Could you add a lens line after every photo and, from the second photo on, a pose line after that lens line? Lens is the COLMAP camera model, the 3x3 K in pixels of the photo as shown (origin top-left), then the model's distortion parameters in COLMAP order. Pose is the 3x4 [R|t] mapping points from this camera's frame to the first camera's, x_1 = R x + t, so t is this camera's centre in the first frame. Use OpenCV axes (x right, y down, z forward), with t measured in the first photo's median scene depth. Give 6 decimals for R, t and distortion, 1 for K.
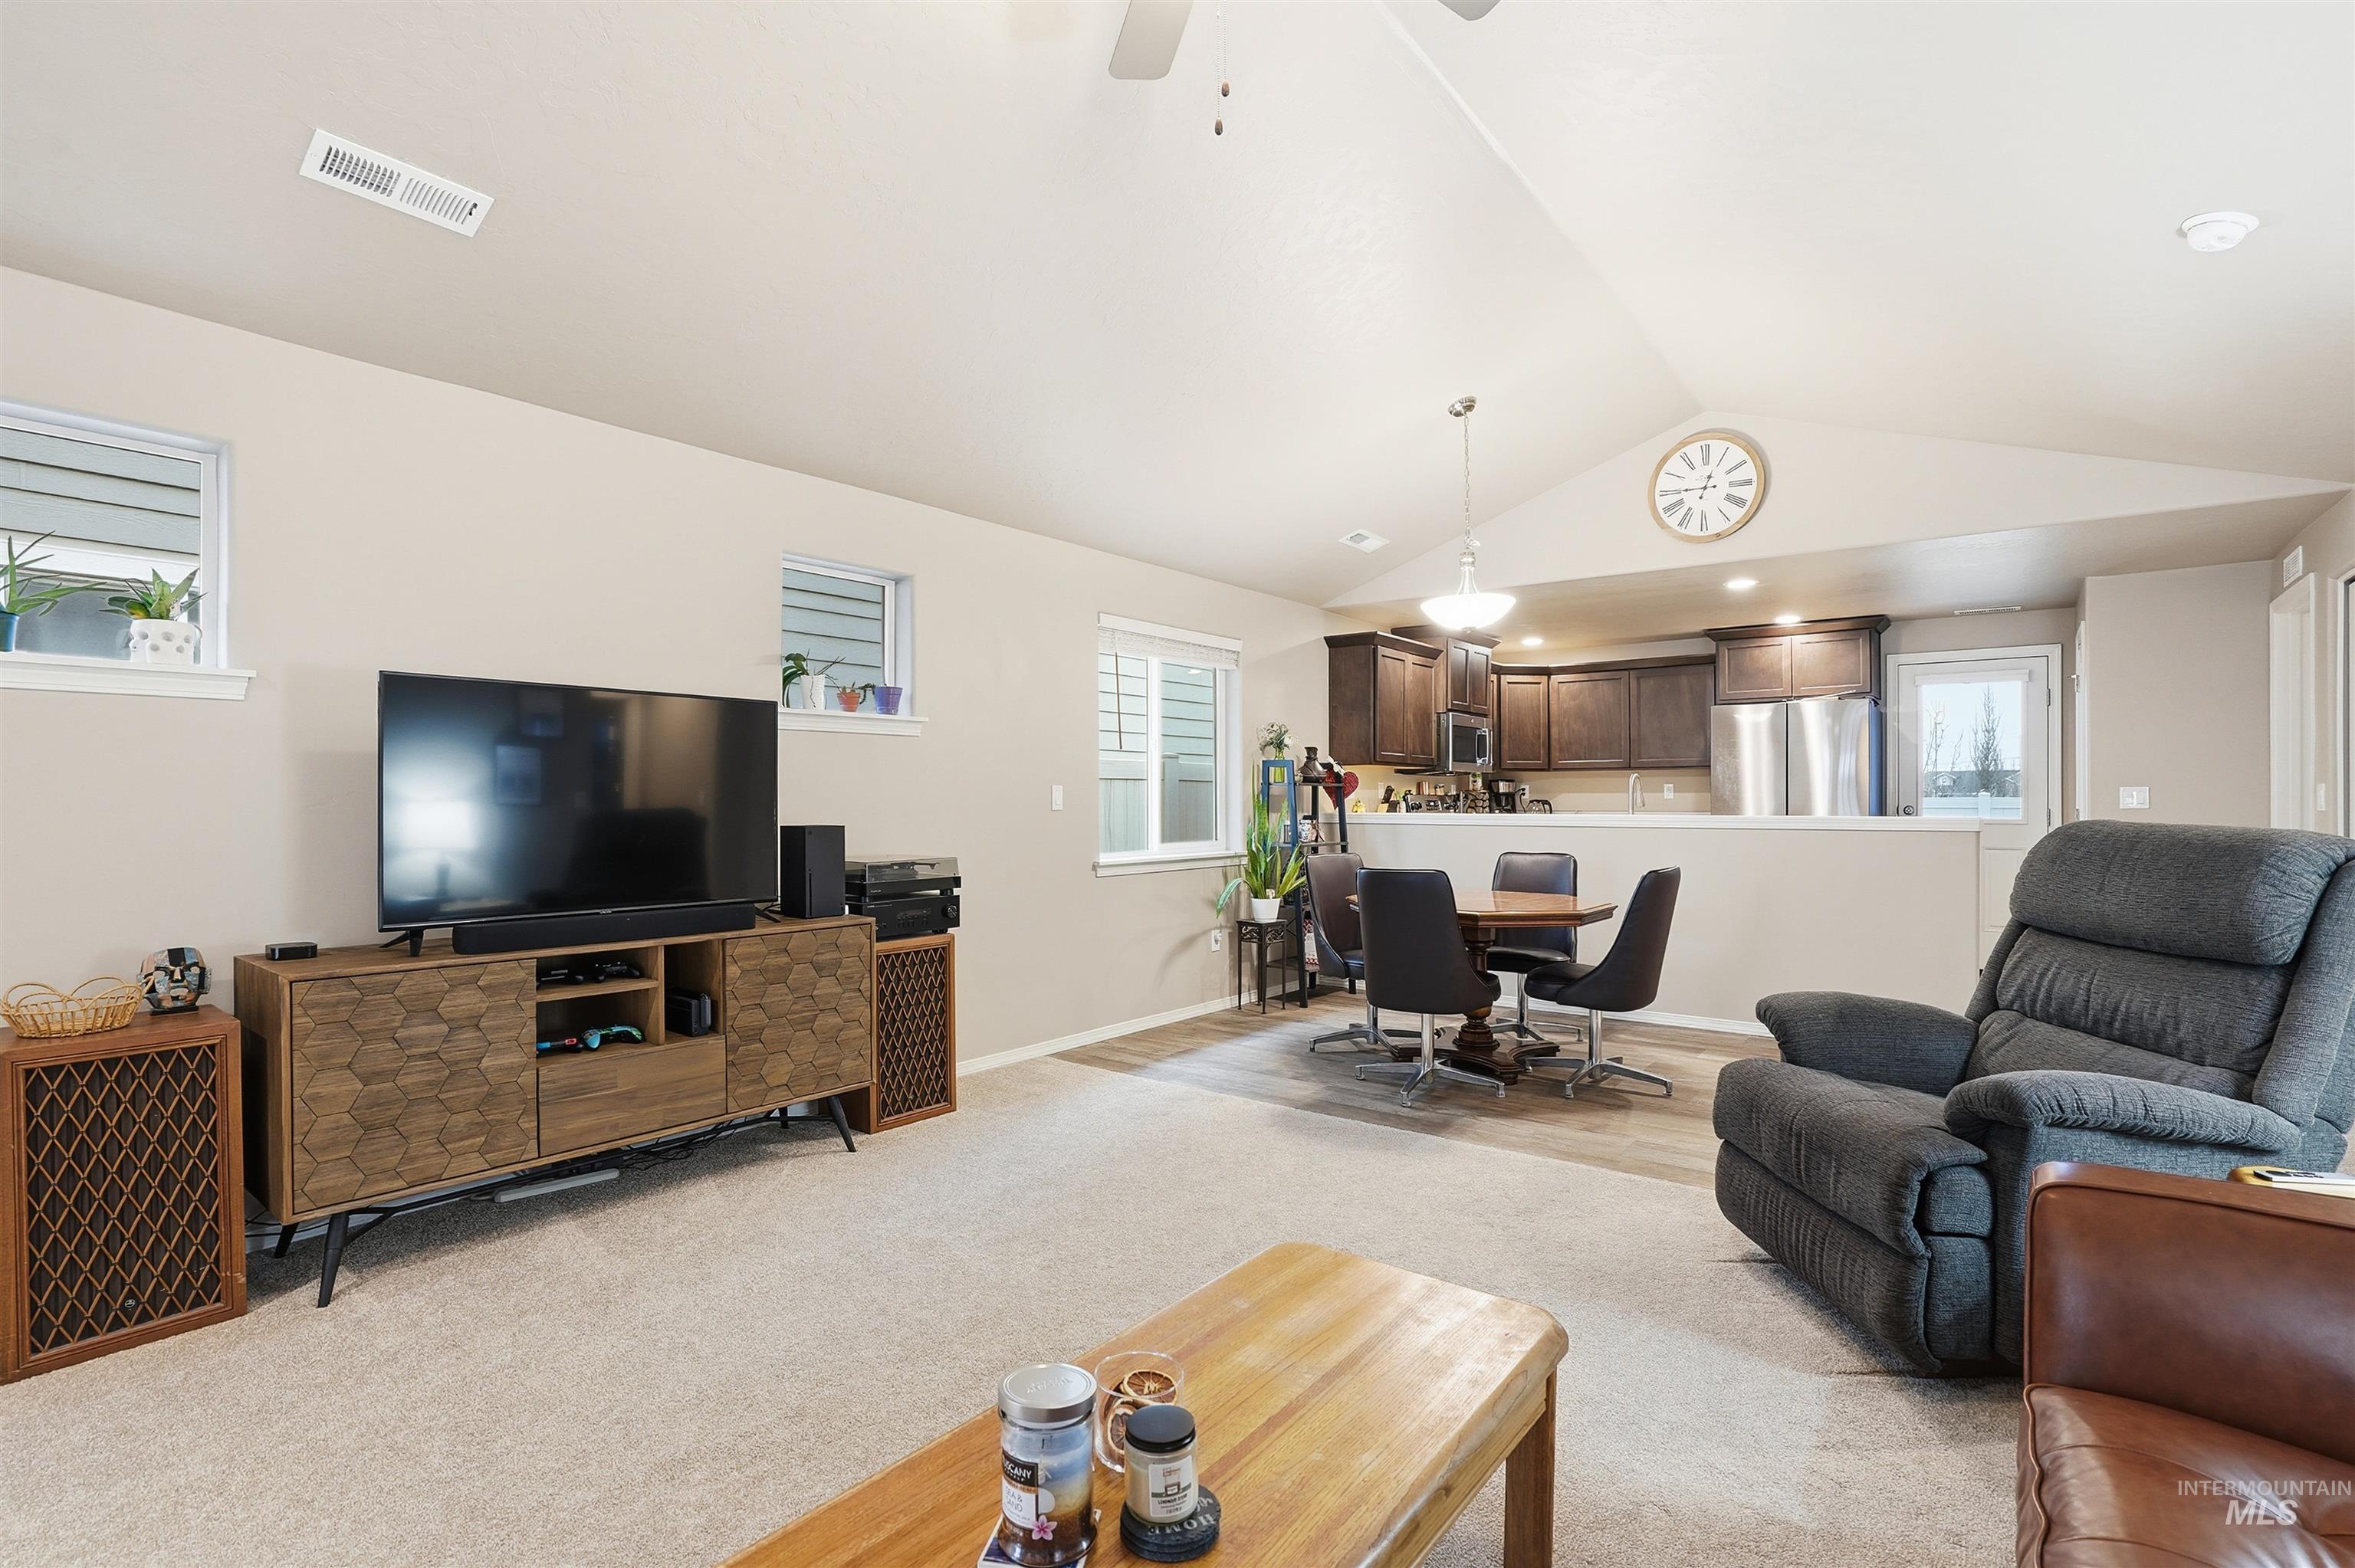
lens RADIAL K [[1100.1, 0, 1166.5], [0, 1100.1, 792.6], [0, 0, 1]] dist [-0.068764, 0.030757]
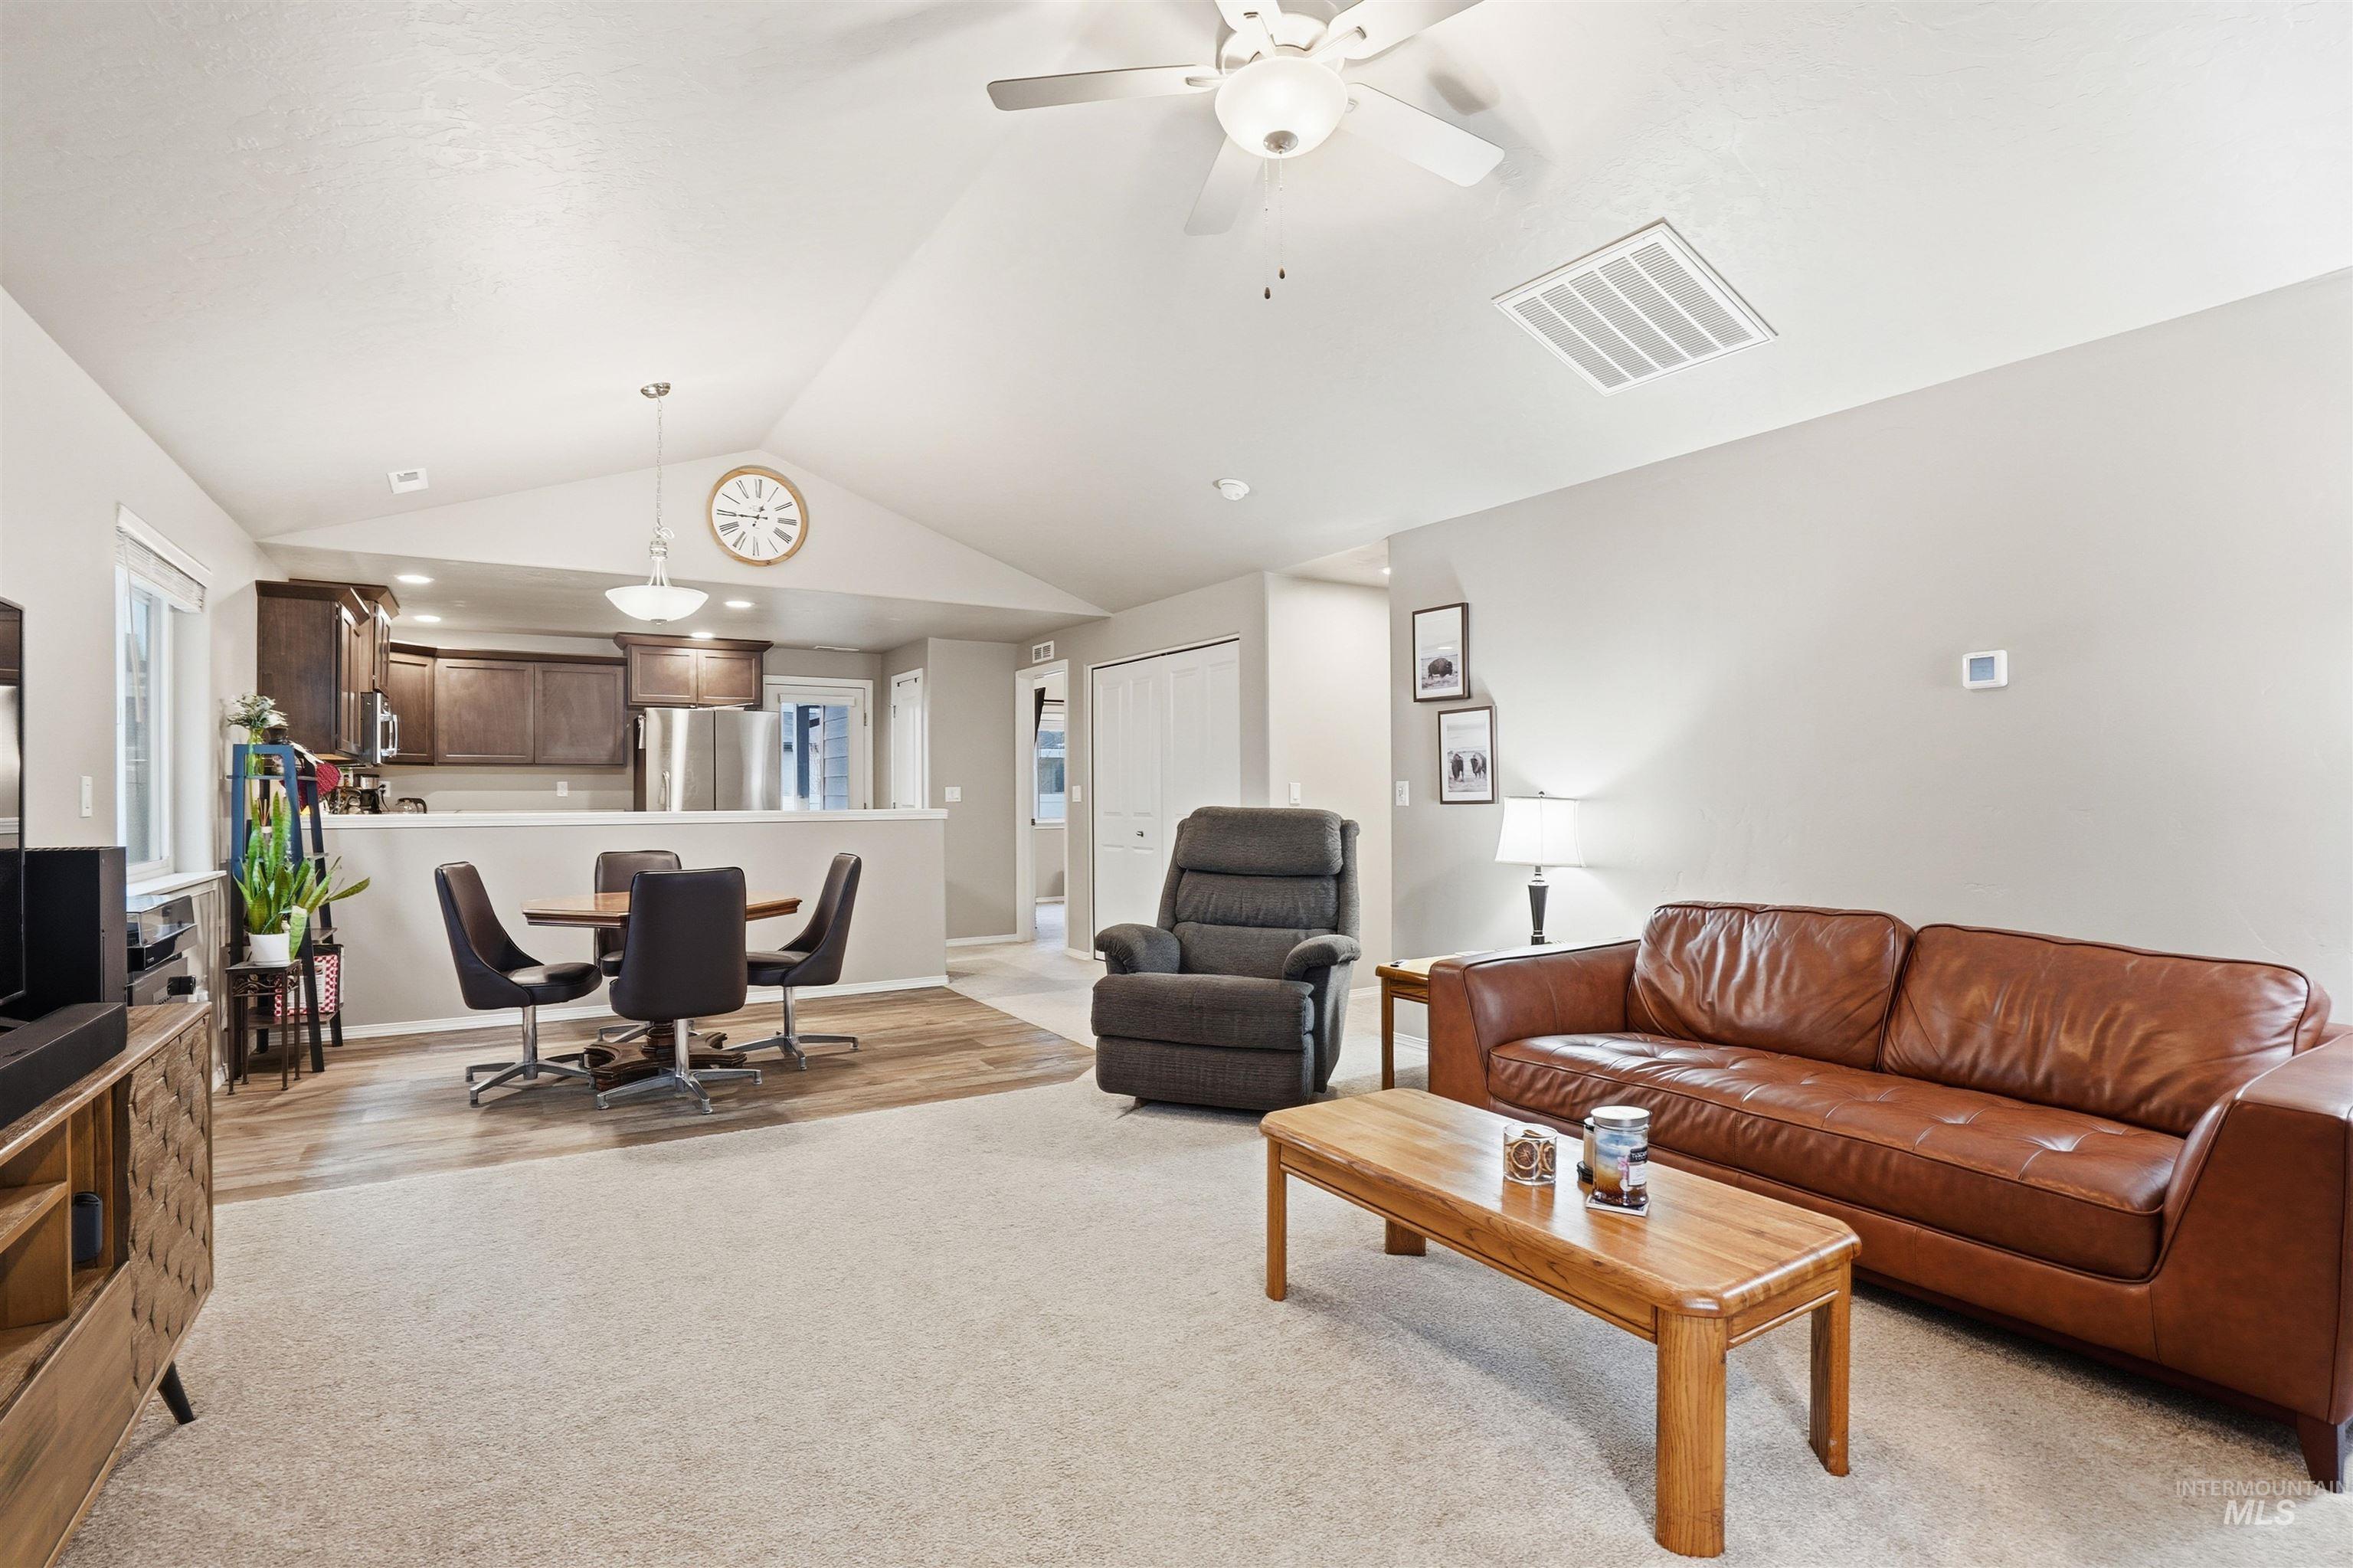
lens RADIAL K [[1099.4, 0, 1165.5], [0, 1099.4, 792.6], [0, 0, 1]] dist [-0.068764, 0.030757]
pose [[0.338384, 0.000041, 0.941008, -0.399614], [-0.002359, 0.999997, 0.000805, 0.000302], [-0.941005, -0.002492, 0.338383, 0.212375]]
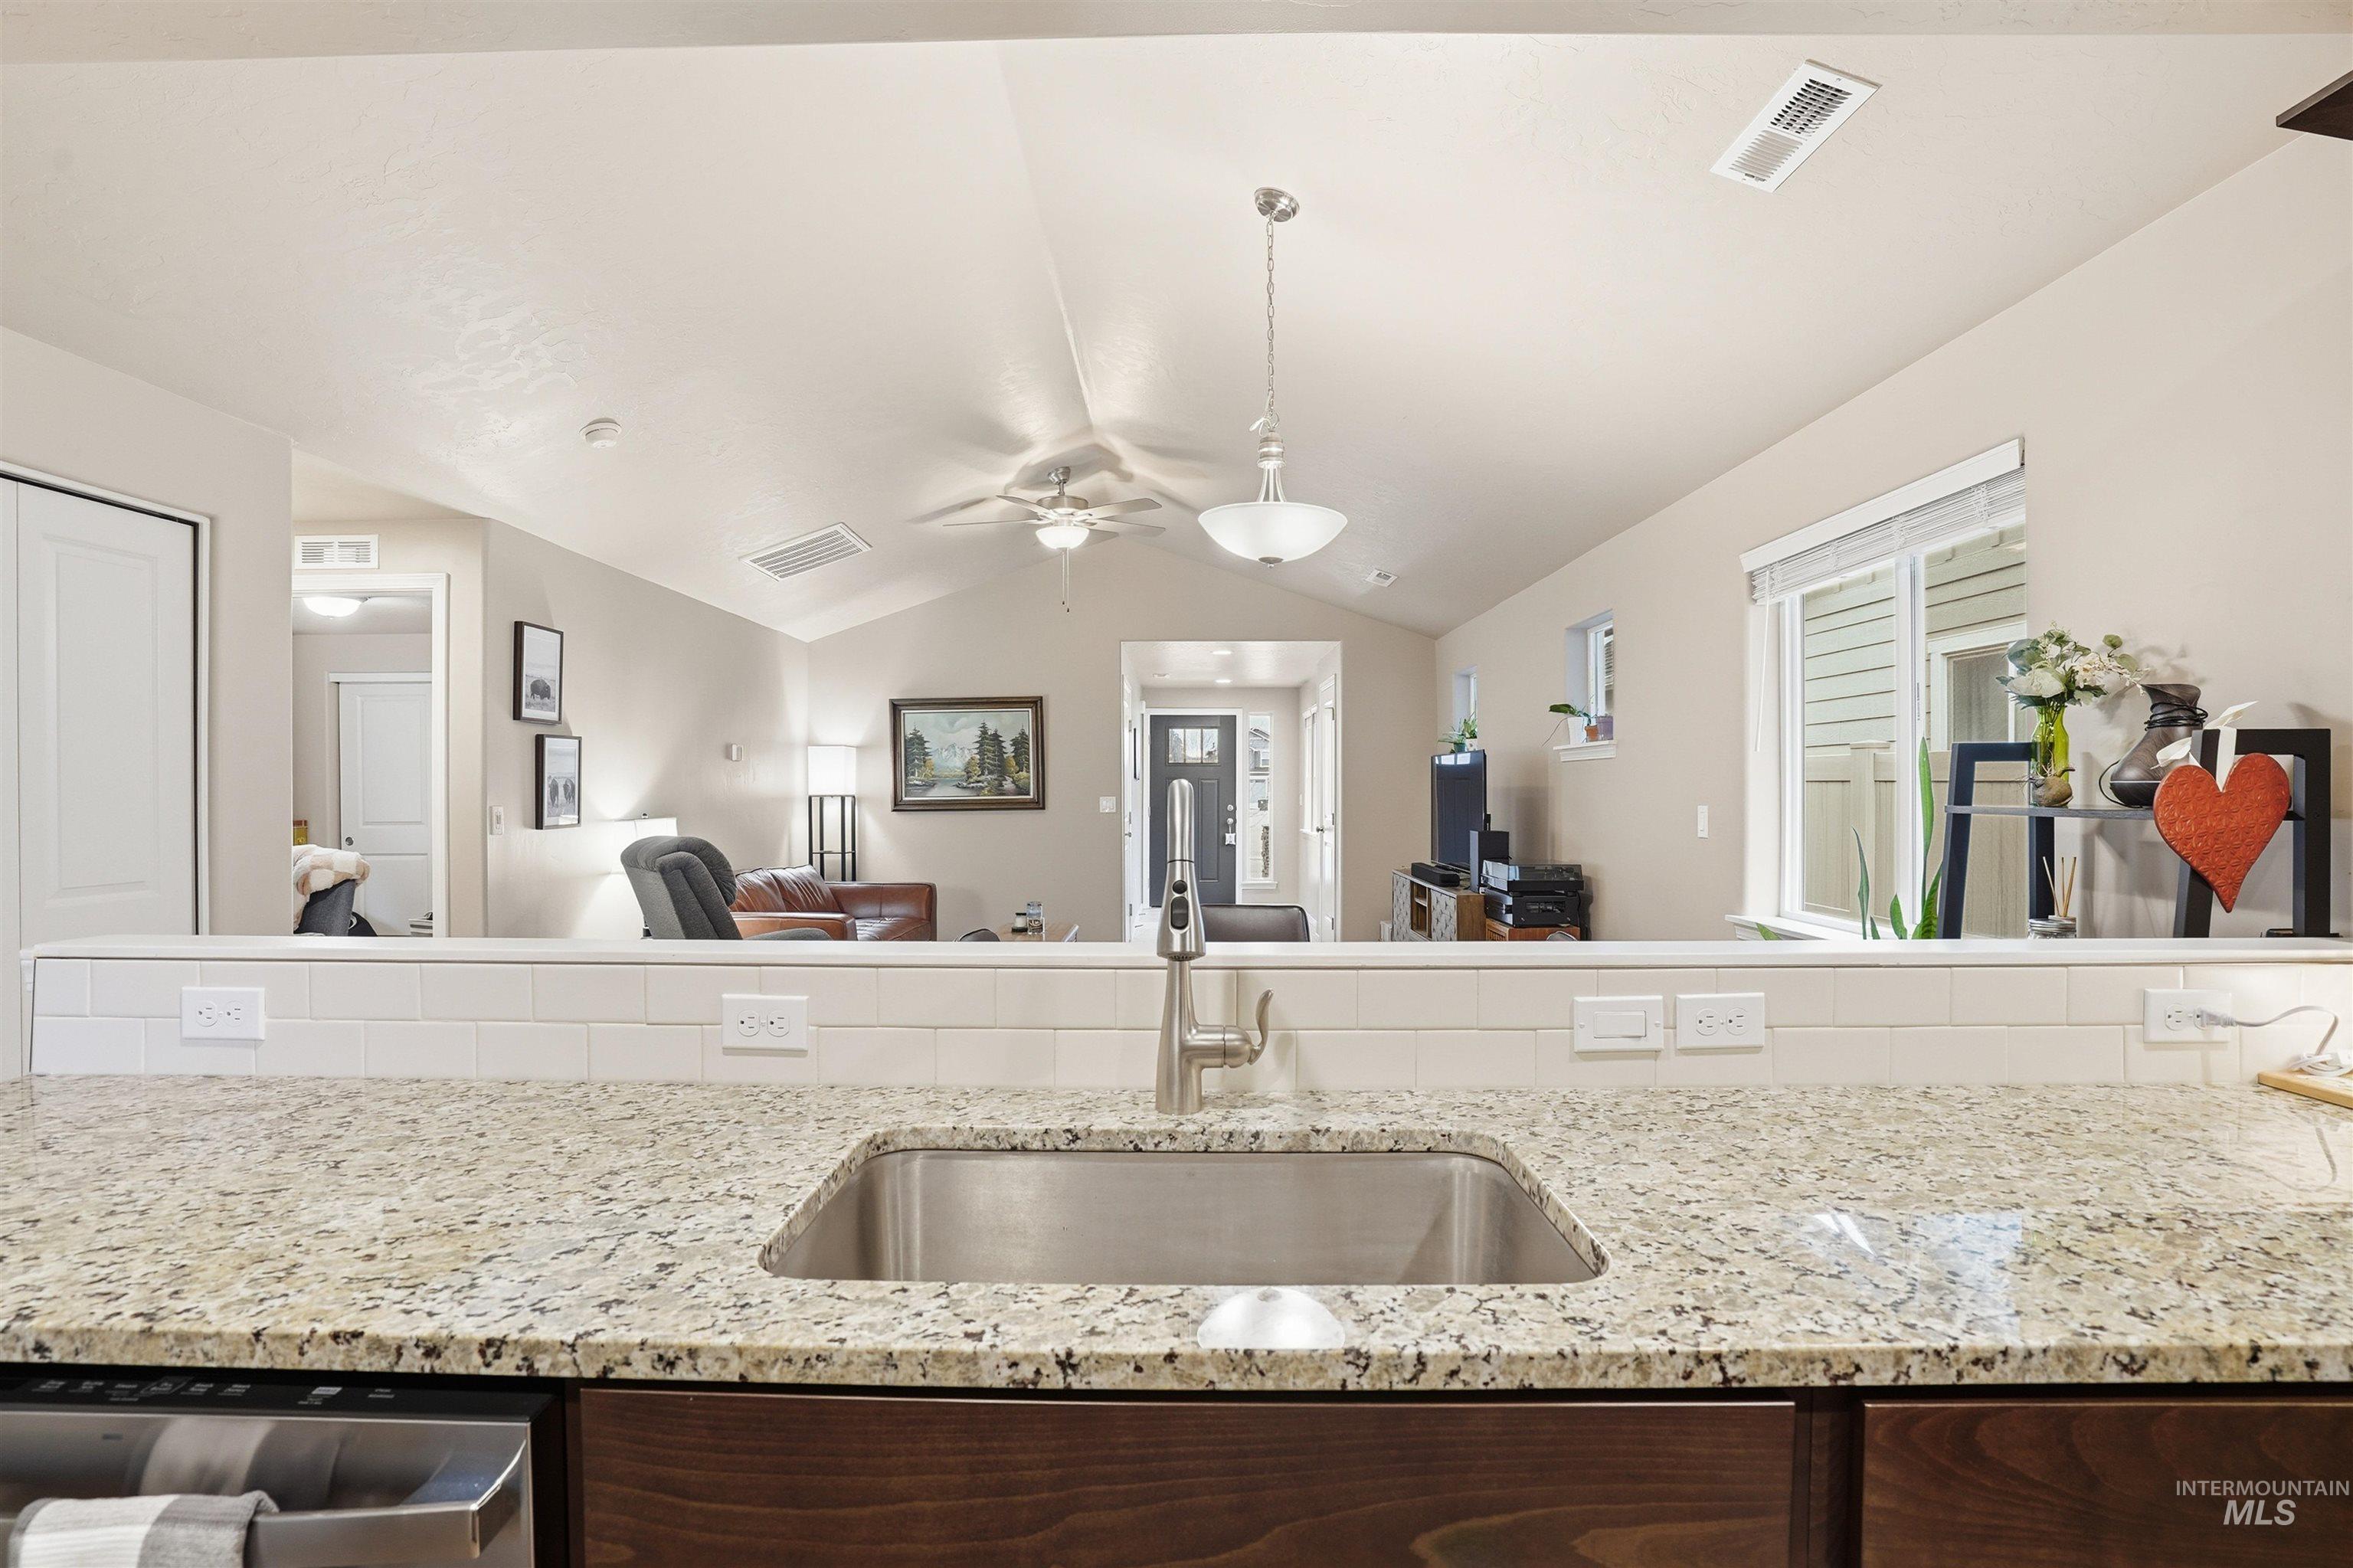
lens RADIAL K [[1069.5, 0, 1179.6], [0, 1069.5, 845.7], [0, 0, 1]] dist [-0.025586, -0.000226]
pose [[-0.792179, 0.033349, -0.609377, 0.573863], [0.004063, 0.998772, 0.049378, -0.016032], [0.610276, 0.036640, -0.791341, 1.220441]]
